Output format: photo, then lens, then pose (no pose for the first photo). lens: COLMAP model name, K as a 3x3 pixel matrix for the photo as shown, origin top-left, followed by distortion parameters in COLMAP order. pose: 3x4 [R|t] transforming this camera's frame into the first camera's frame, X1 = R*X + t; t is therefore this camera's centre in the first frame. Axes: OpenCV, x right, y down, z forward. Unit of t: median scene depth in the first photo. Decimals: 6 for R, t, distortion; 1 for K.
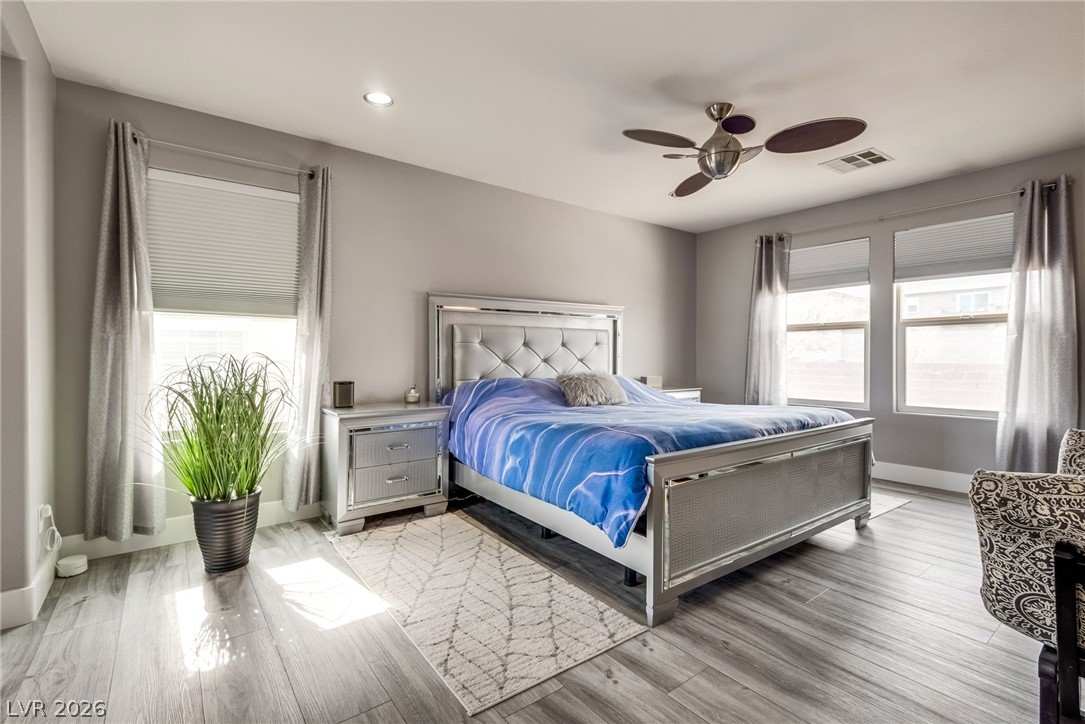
lens RADIAL K [[499.3, 0, 529.9], [0, 499.3, 351.1], [0, 0, 1]] dist [0.013033, -0.000263]
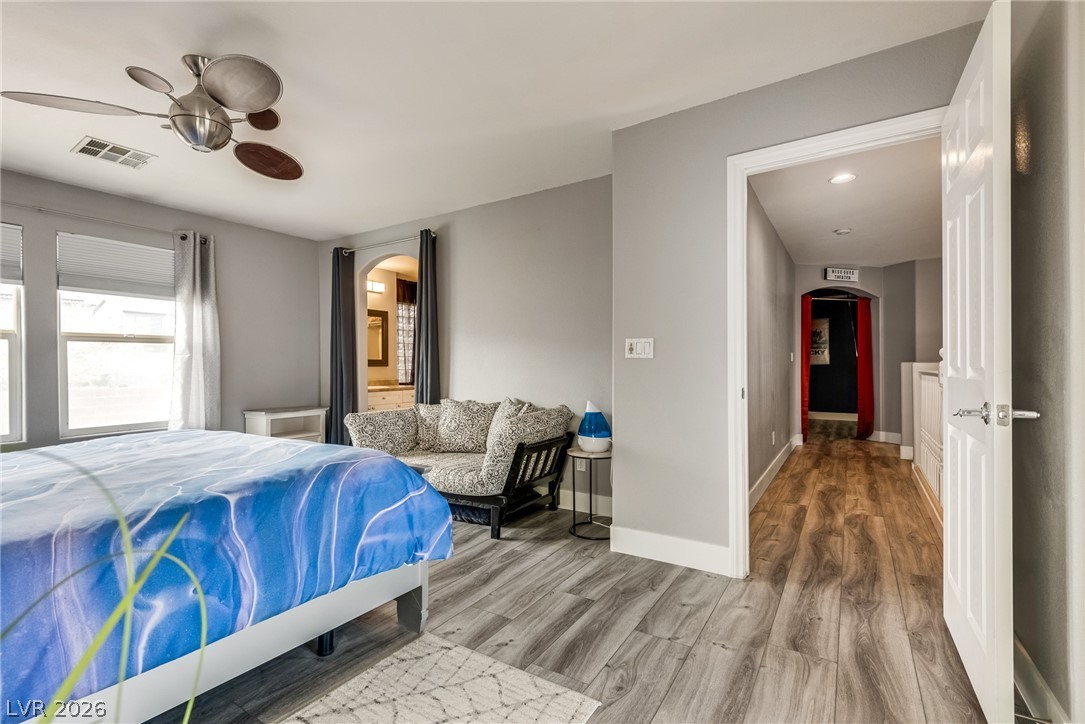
lens RADIAL K [[499.3, 0, 539.5], [0, 499.3, 365.1], [0, 0, 1]] dist [0.013033, -0.000263]
pose [[-0.371519, 0.005315, 0.928410, -0.633654], [0.003484, 0.999985, -0.004331, 0.001782], [-0.928419, 0.001625, -0.371532, 0.898215]]
